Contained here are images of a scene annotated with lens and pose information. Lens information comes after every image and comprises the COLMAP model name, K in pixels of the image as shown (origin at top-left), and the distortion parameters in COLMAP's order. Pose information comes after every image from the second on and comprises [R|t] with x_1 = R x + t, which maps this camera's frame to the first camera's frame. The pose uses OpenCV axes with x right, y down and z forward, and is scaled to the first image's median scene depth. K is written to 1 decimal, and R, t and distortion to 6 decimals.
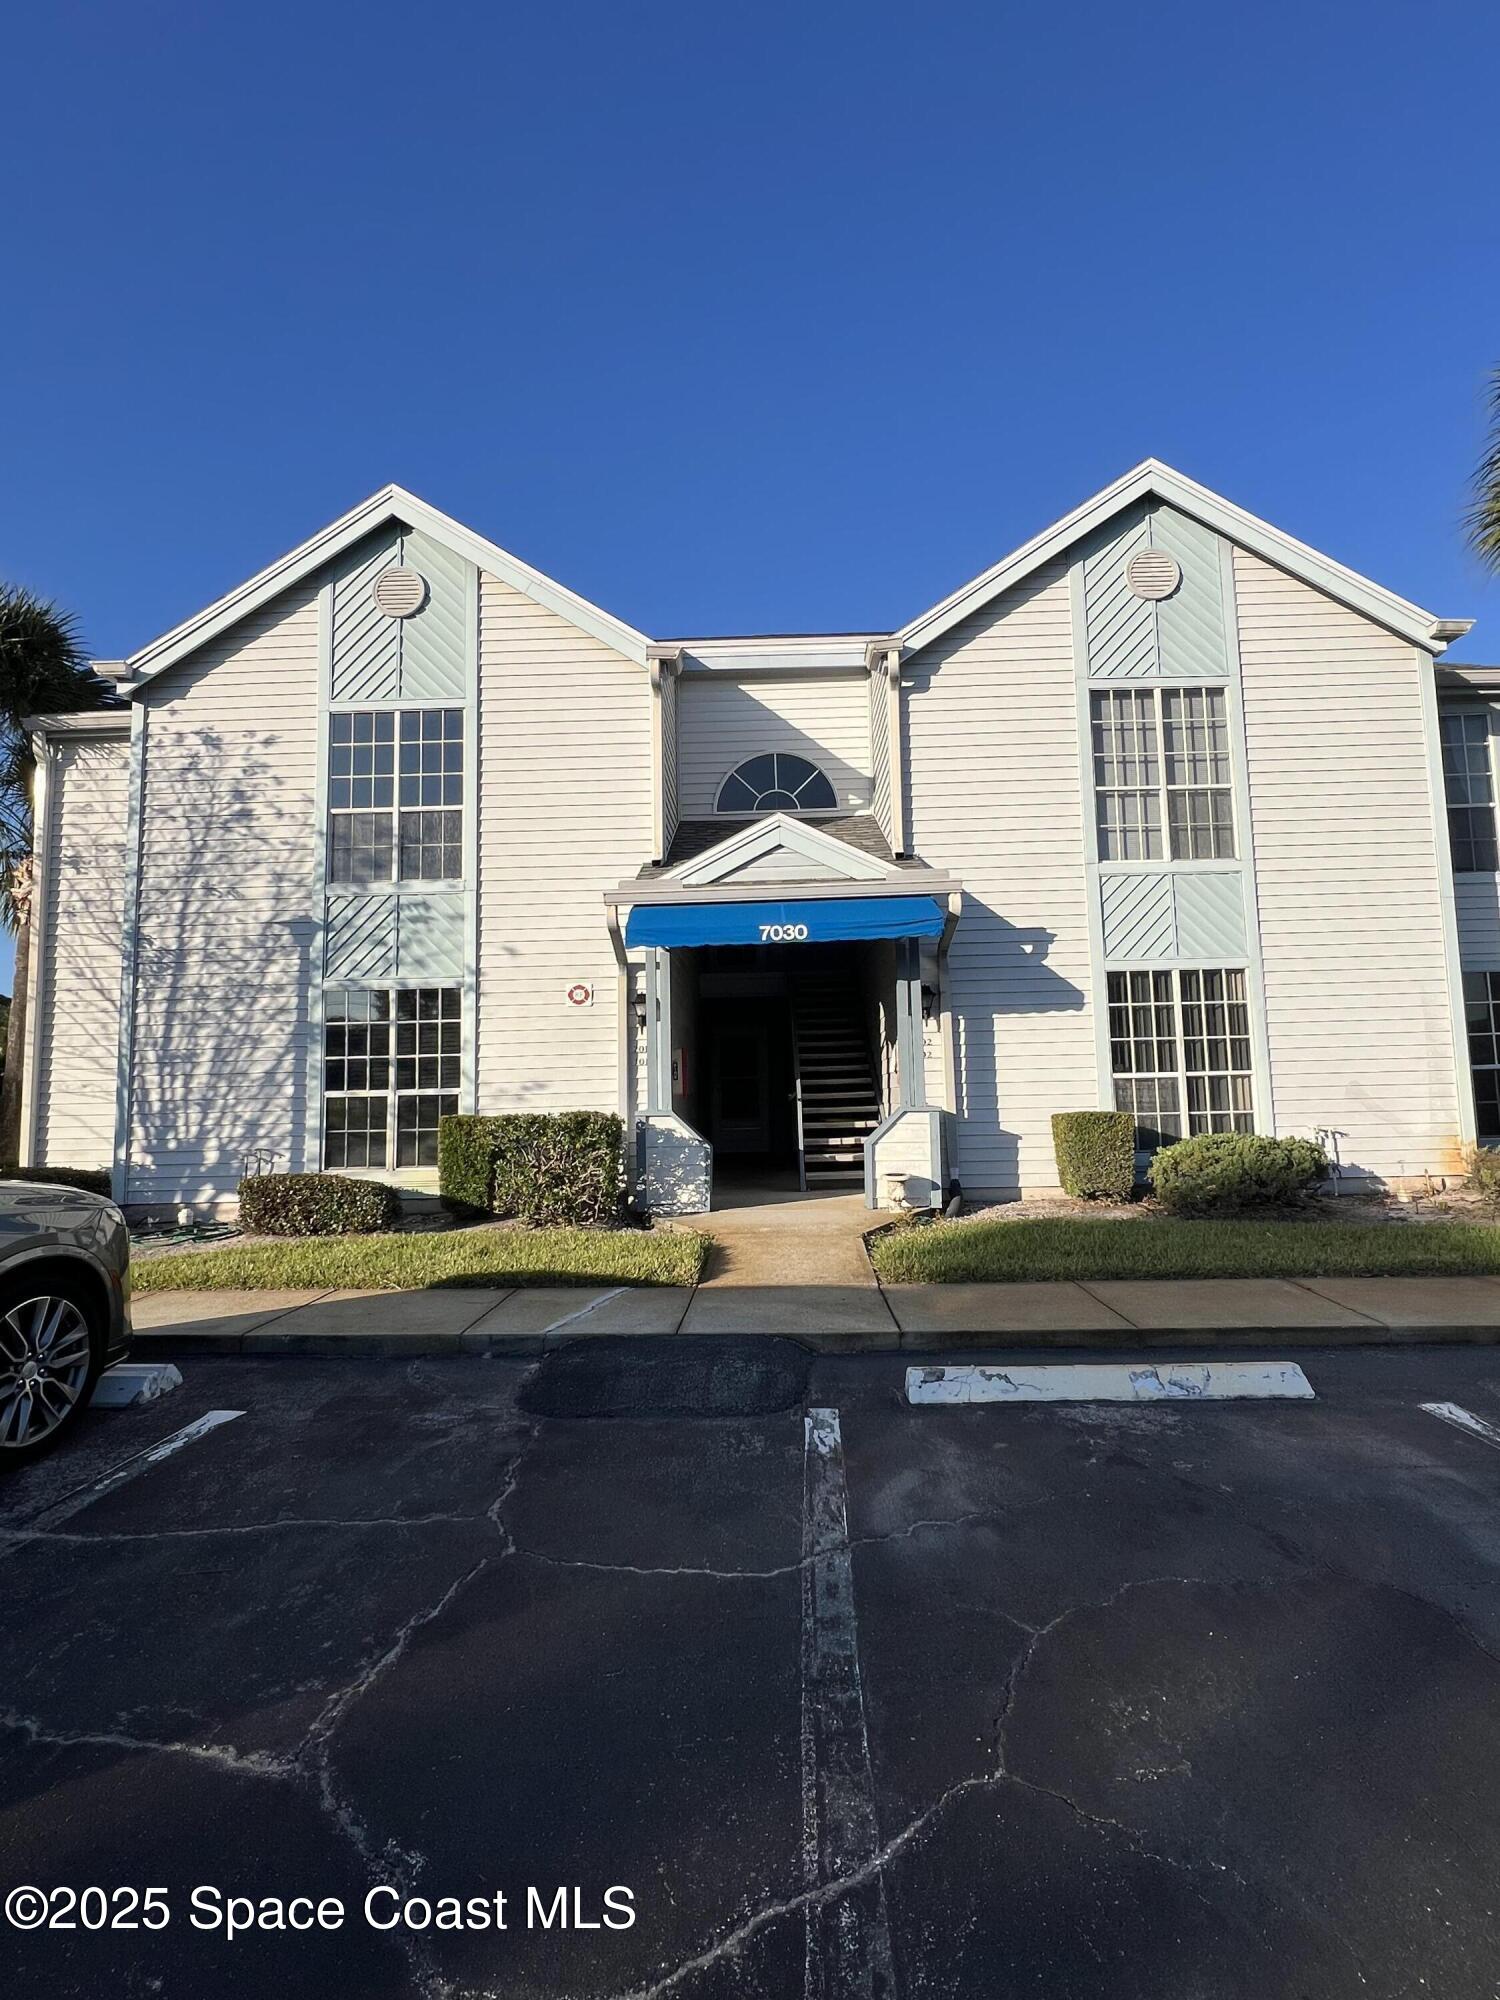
lens RADIAL K [[999.8, 0, 756.0], [0, 999.8, 993.0], [0, 0, 1]] dist [0.005965, -0.001849]
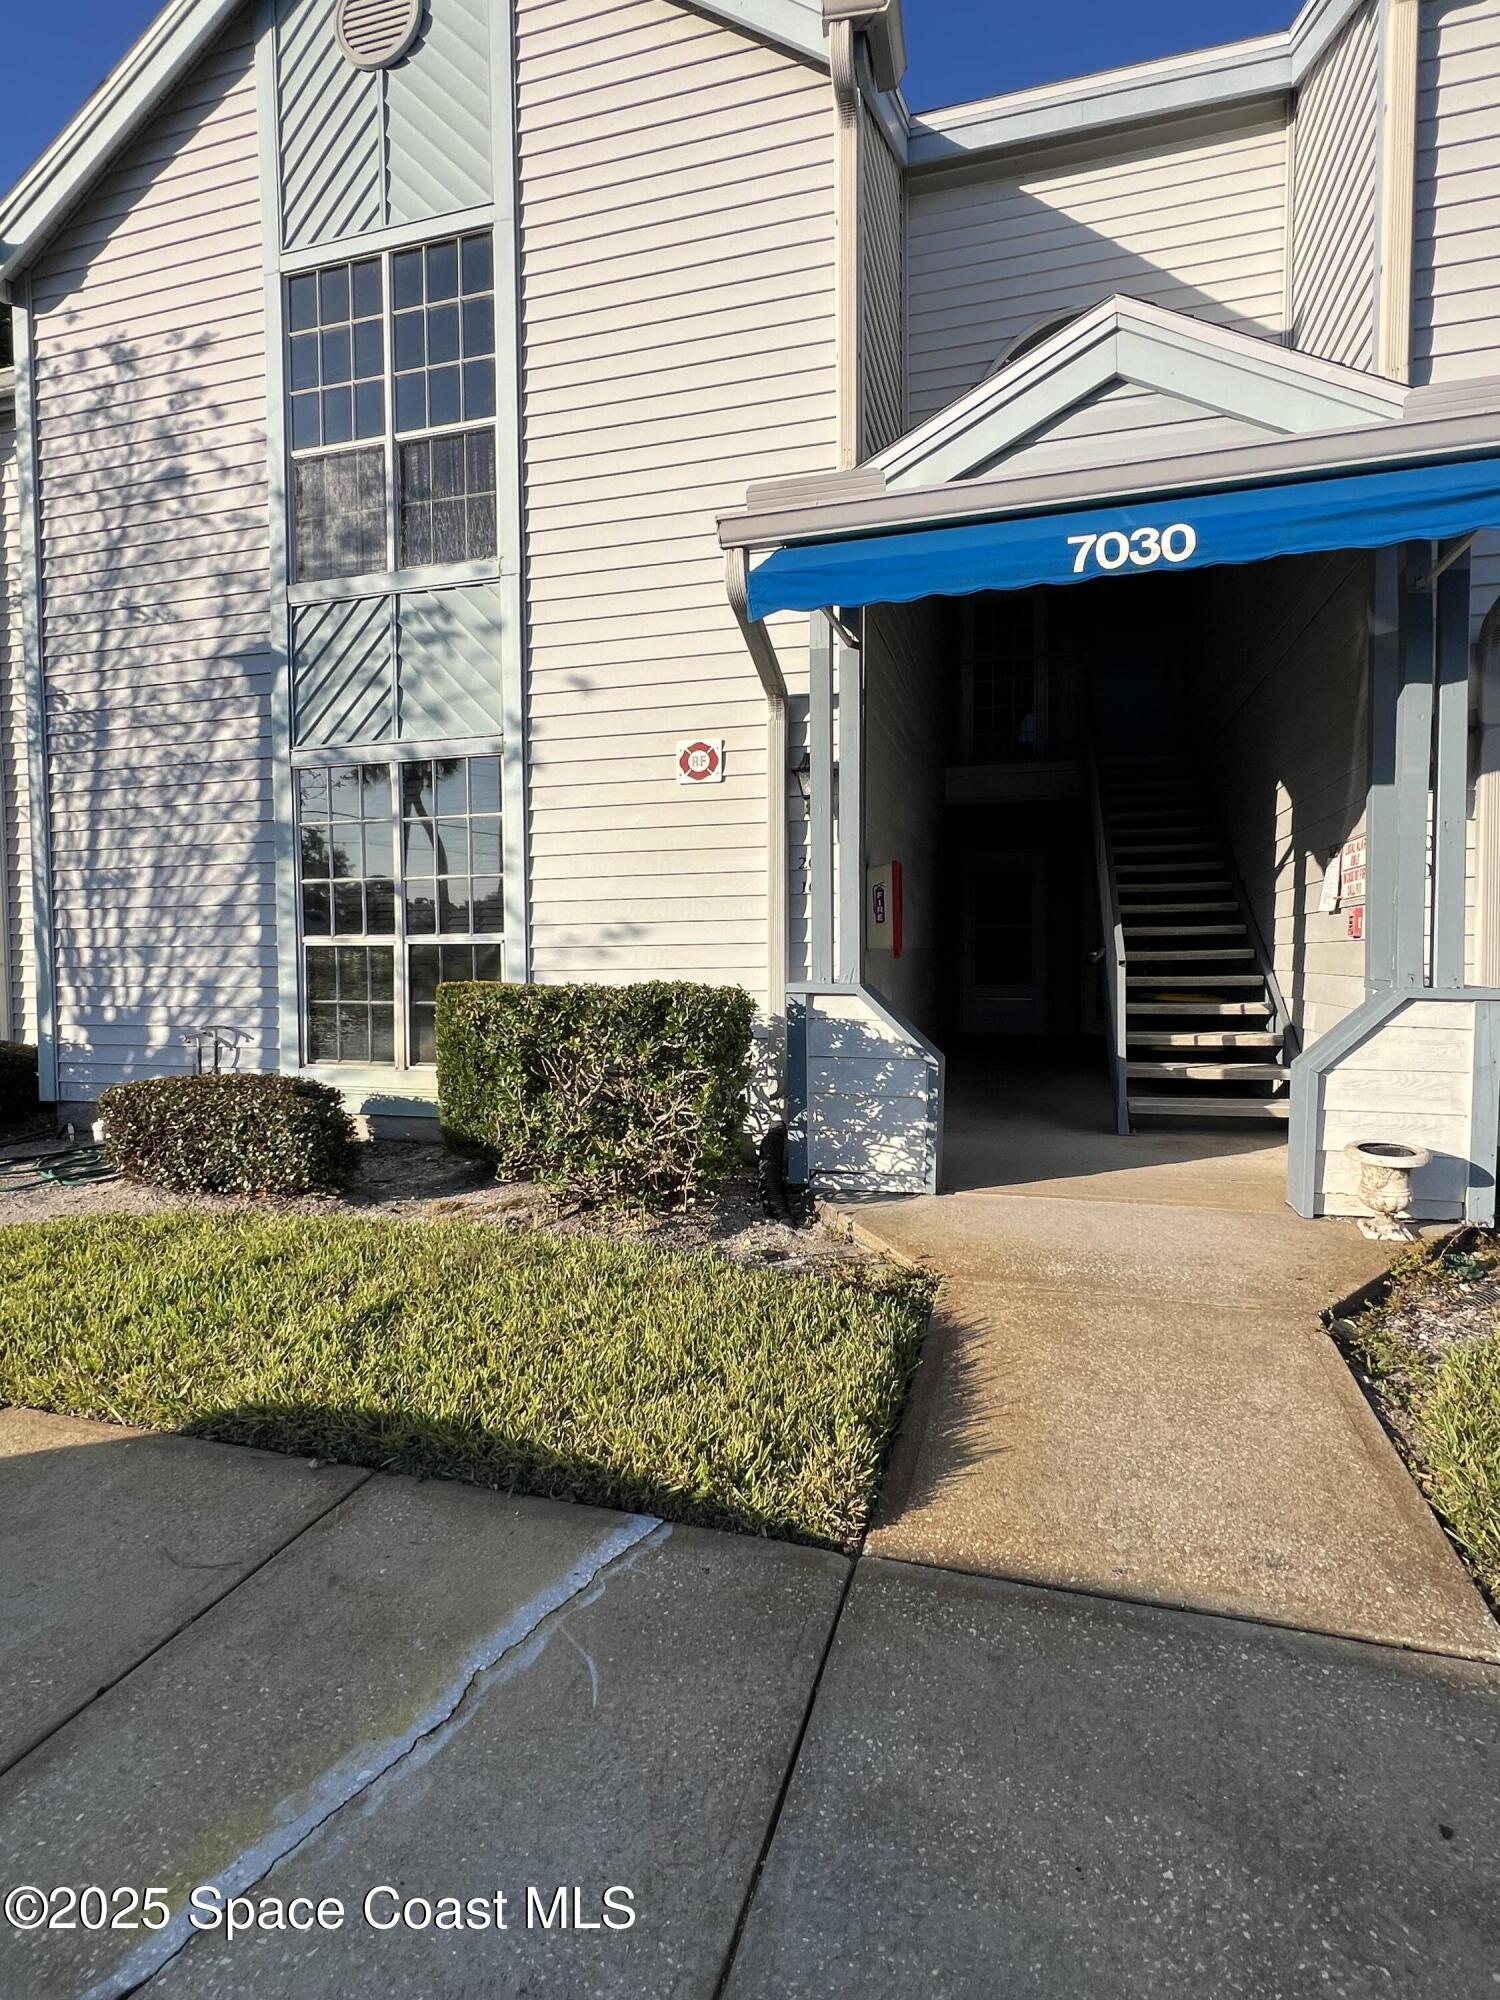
lens RADIAL K [[999.8, 0, 757.2], [0, 999.8, 988.4], [0, 0, 1]] dist [0.005965, -0.001849]
pose [[0.967140, 0.024771, -0.253034, -0.009256], [0.011670, 0.989868, 0.141509, 0.046608], [0.253975, -0.139812, 0.957052, 0.479766]]
